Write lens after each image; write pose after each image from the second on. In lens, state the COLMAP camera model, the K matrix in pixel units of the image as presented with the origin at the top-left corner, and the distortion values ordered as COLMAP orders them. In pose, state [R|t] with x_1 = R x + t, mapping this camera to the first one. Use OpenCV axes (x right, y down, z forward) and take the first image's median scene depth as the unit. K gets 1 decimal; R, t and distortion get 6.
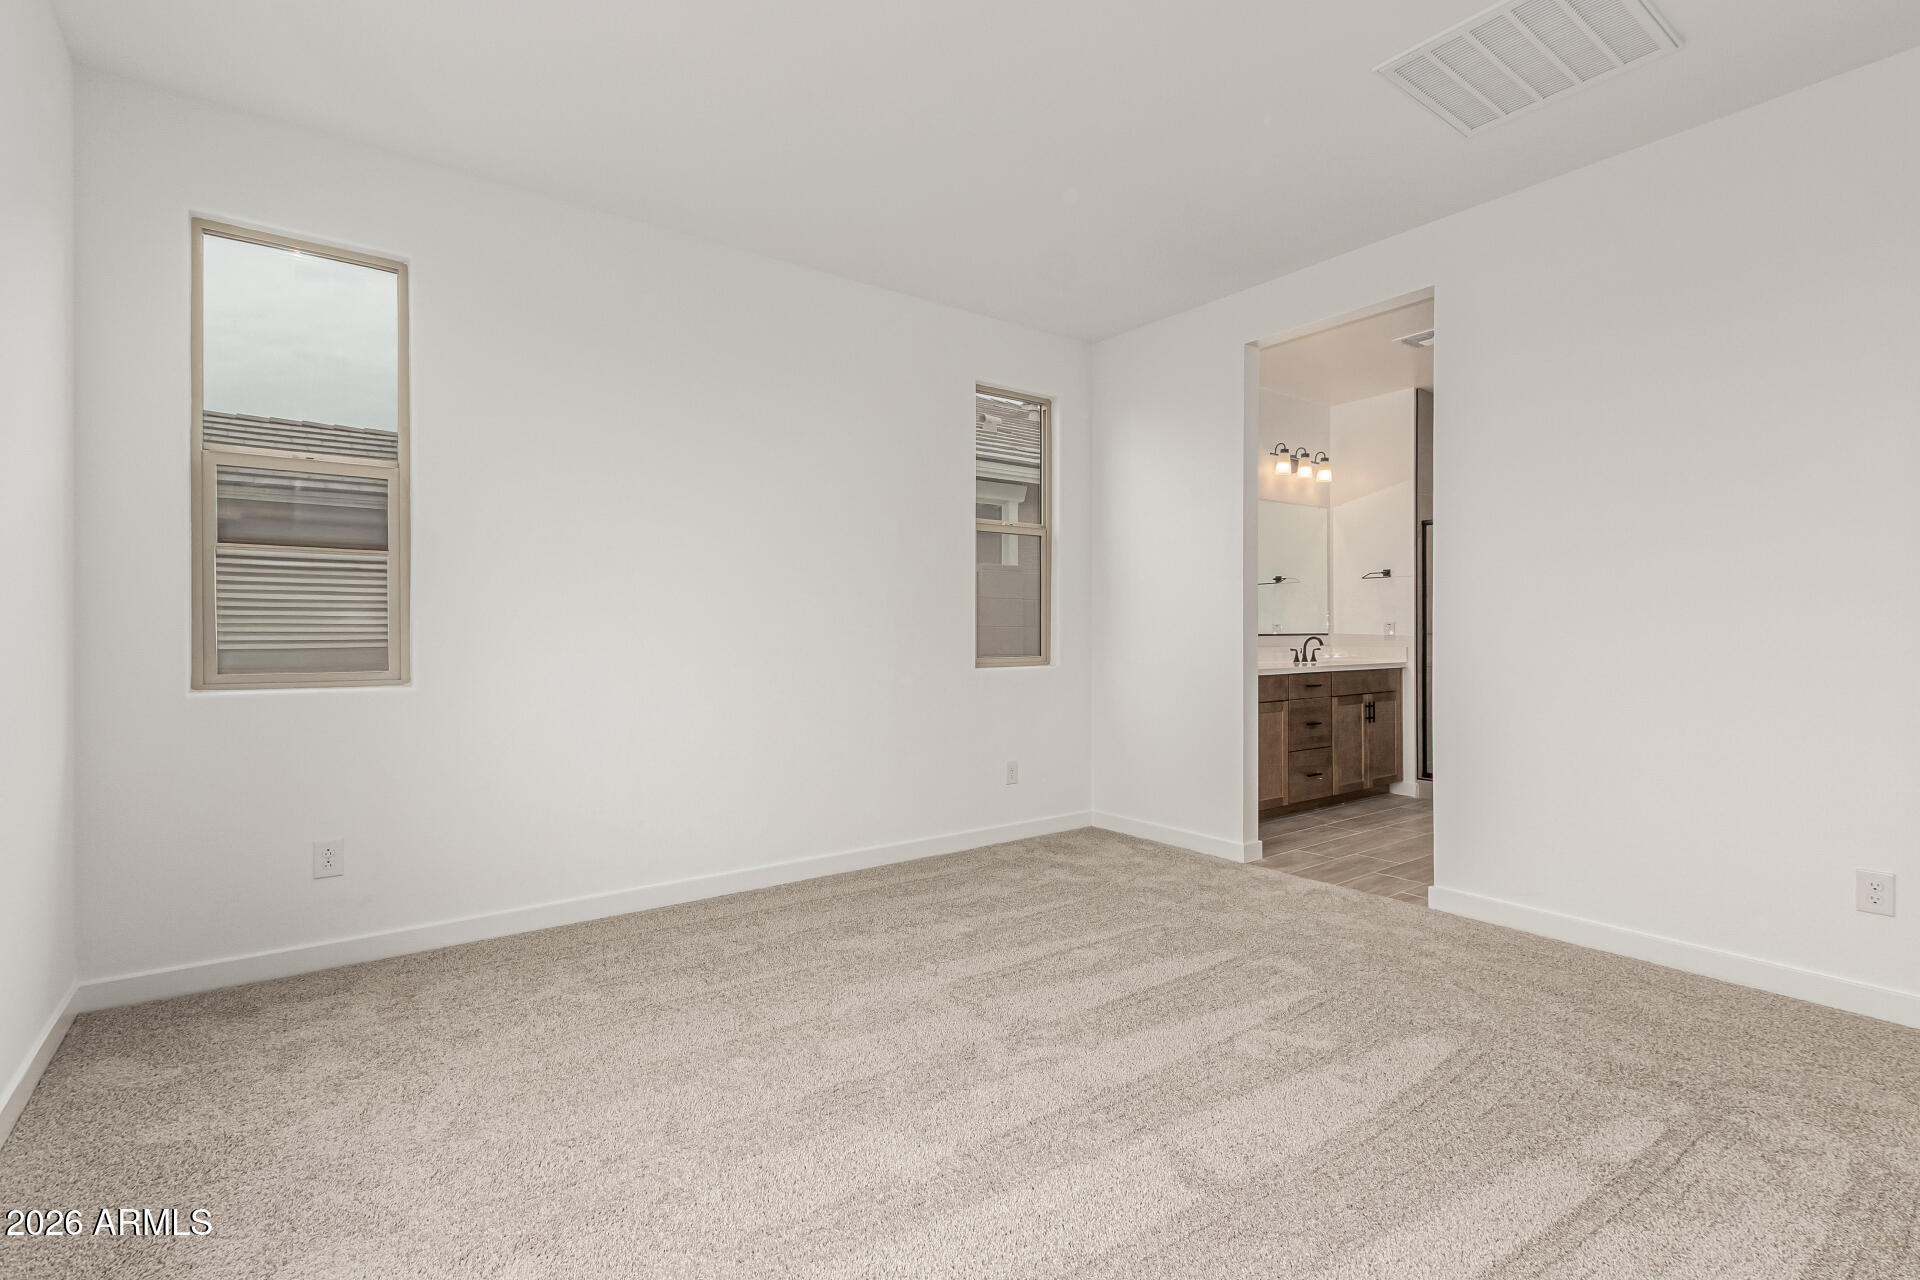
lens RADIAL K [[906.8, 0, 950.1], [0, 906.8, 633.5], [0, 0, 1]] dist [0.000208, -0.000214]
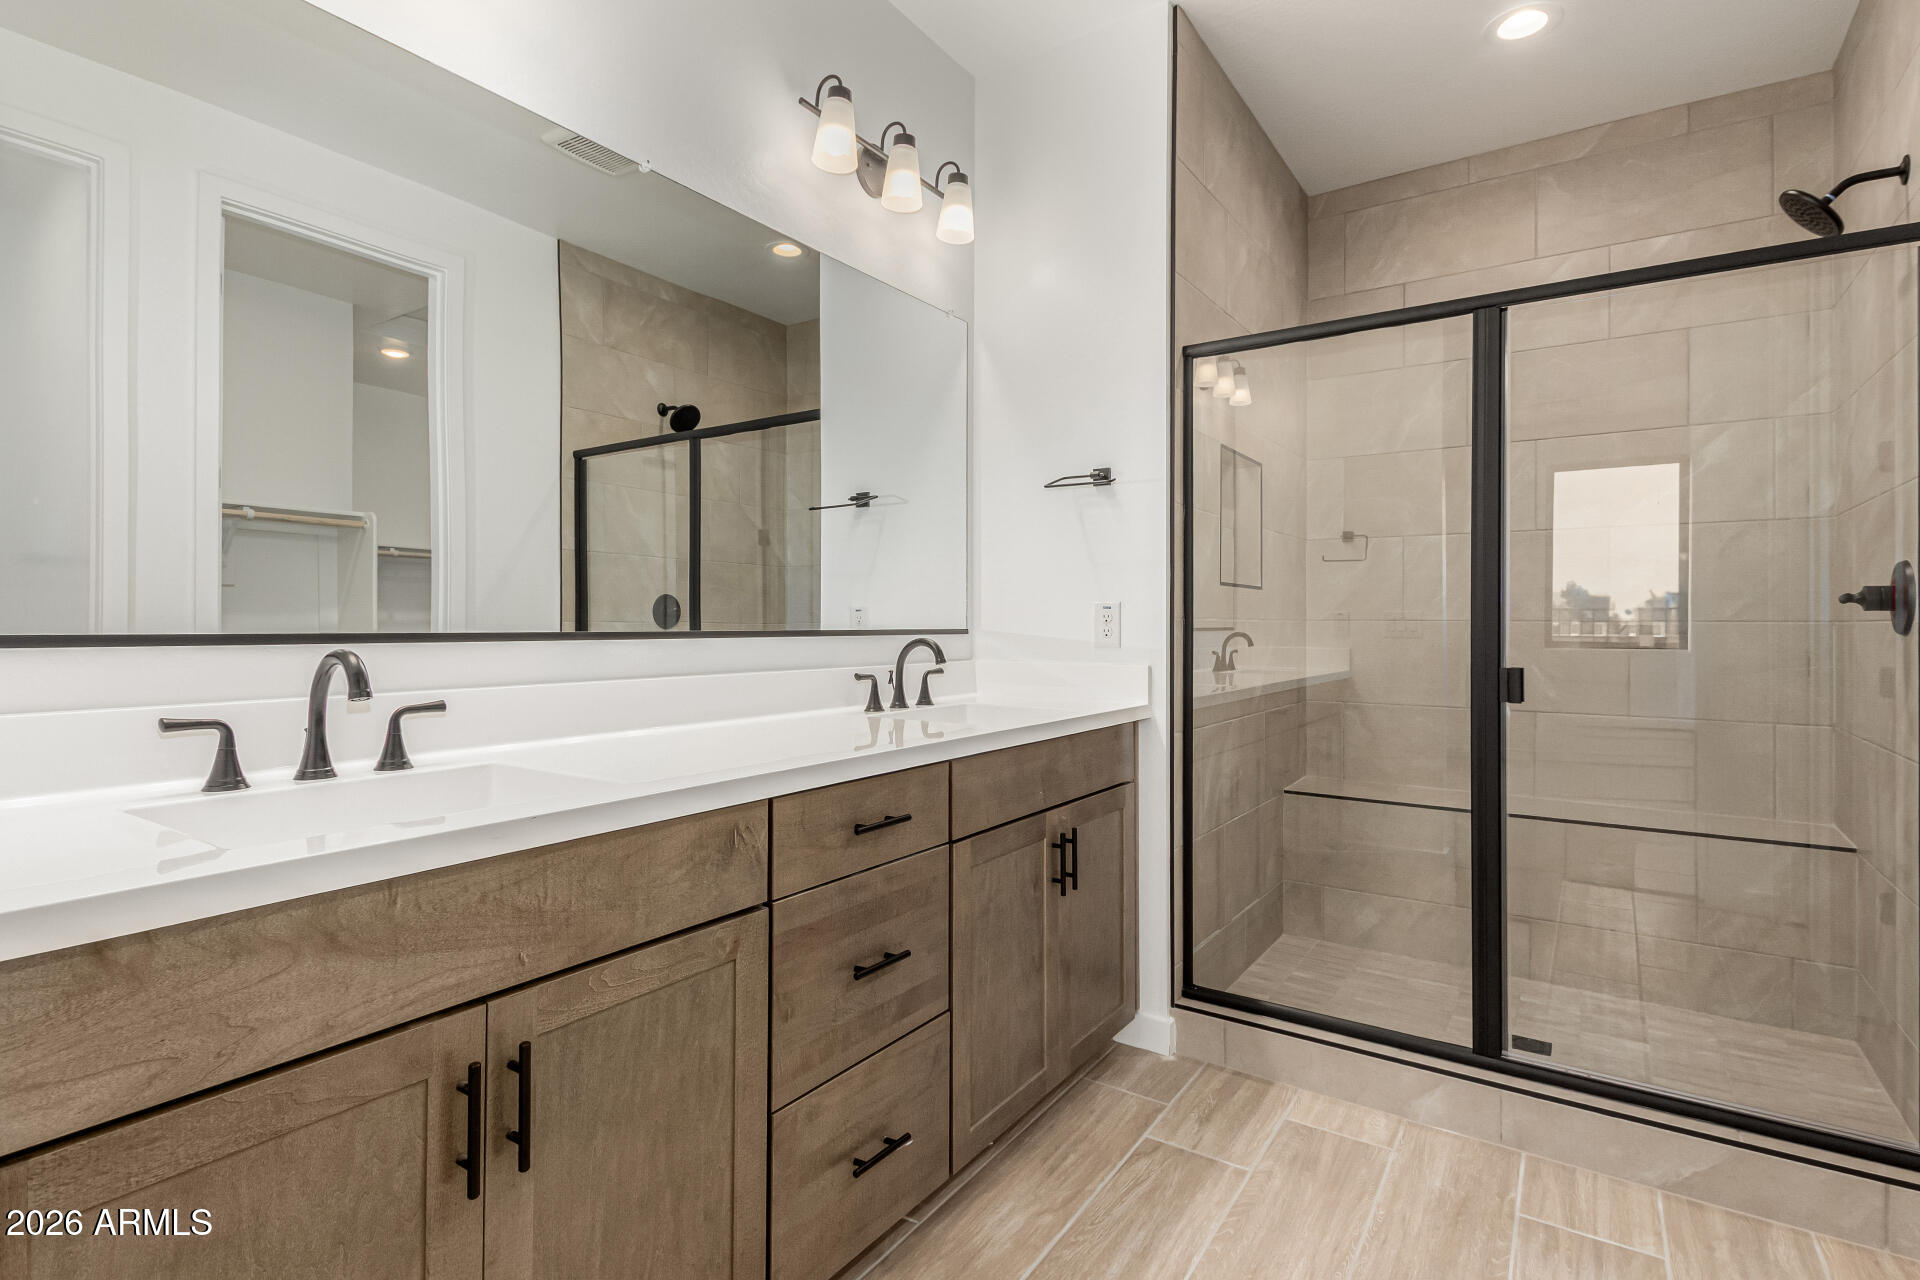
lens RADIAL K [[906.8, 0, 967.5], [0, 906.8, 630.6], [0, 0, 1]] dist [0.000208, -0.000214]
pose [[0.941538, 0.002696, 0.336896, 0.300748], [-0.004435, 0.999981, 0.004392, -0.001344], [-0.336878, -0.005630, 0.941532, 0.663356]]
